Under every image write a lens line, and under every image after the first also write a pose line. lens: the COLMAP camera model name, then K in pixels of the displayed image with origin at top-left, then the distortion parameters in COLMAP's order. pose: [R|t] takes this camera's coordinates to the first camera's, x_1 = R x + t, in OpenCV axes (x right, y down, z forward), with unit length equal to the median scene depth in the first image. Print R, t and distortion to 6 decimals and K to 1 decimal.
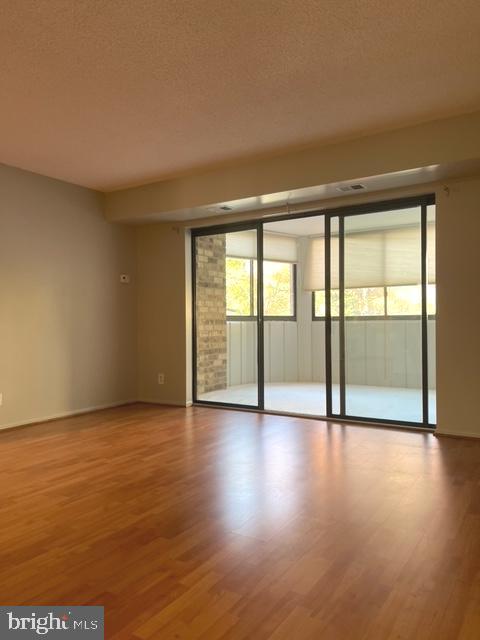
lens RADIAL K [[483.0, 0, 237.6], [0, 483.0, 322.8], [0, 0, 1]] dist [0.037386, -0.015188]
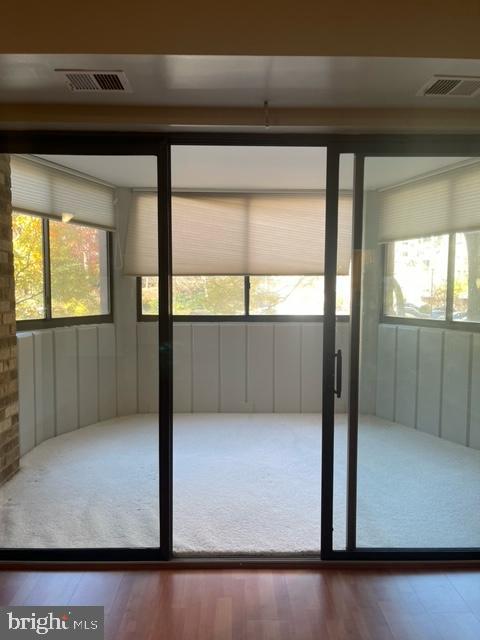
lens RADIAL K [[483.0, 0, 240.6], [0, 483.0, 329.0], [0, 0, 1]] dist [0.037386, -0.015188]
pose [[0.830291, -0.034840, 0.556239, -0.119998], [-0.011660, 0.996740, 0.079836, -0.061109], [-0.557207, -0.072773, 0.827178, 0.480230]]
